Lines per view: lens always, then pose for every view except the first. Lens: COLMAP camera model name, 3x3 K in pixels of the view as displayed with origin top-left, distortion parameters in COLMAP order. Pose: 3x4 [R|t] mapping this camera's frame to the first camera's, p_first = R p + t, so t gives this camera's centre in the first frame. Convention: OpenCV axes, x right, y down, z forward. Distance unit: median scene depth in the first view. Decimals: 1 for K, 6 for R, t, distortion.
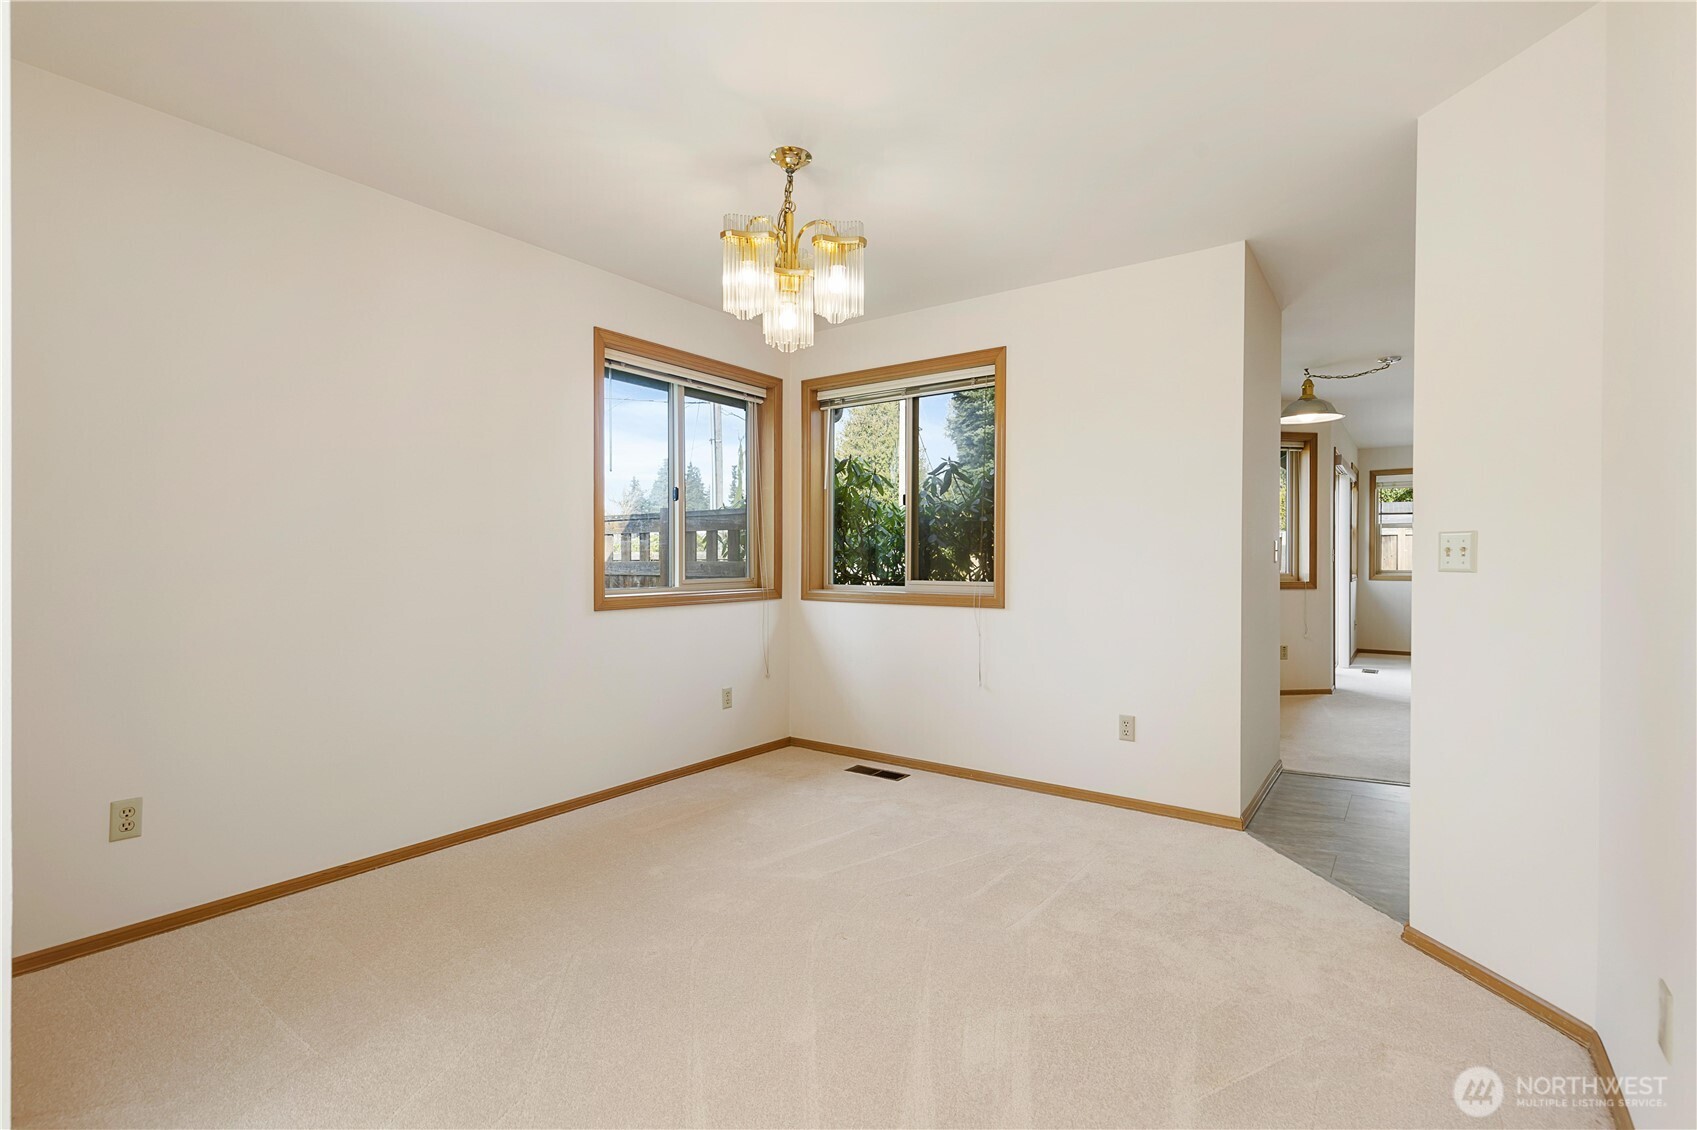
lens RADIAL K [[796.0, 0, 848.5], [0, 796.0, 565.0], [0, 0, 1]] dist [0.003325, -0.000062]
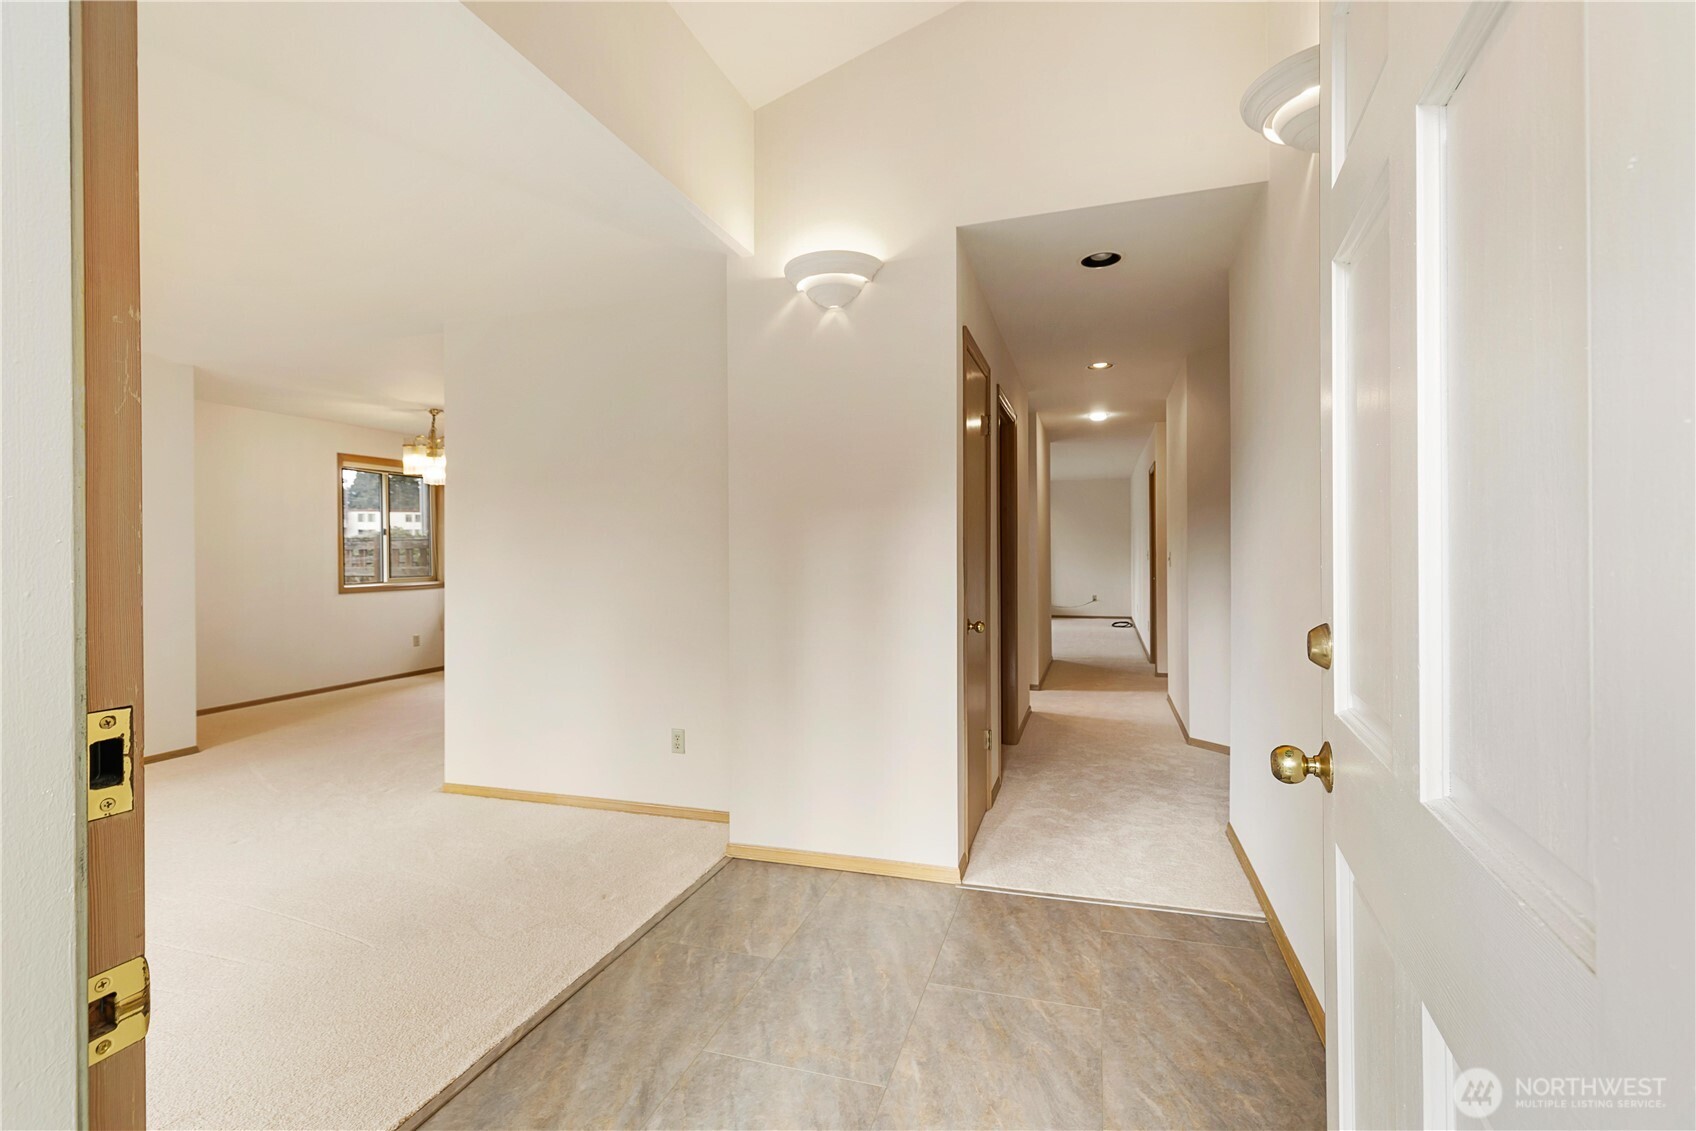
lens RADIAL K [[771.9, 0, 843.1], [0, 771.9, 552.2], [0, 0, 1]] dist [0.005628, 0.000271]
pose [[0.950231, -0.007958, 0.311446, 0.268023], [0.010803, 0.999914, -0.007409, -0.018888], [-0.311360, 0.010405, 0.950235, -1.182477]]
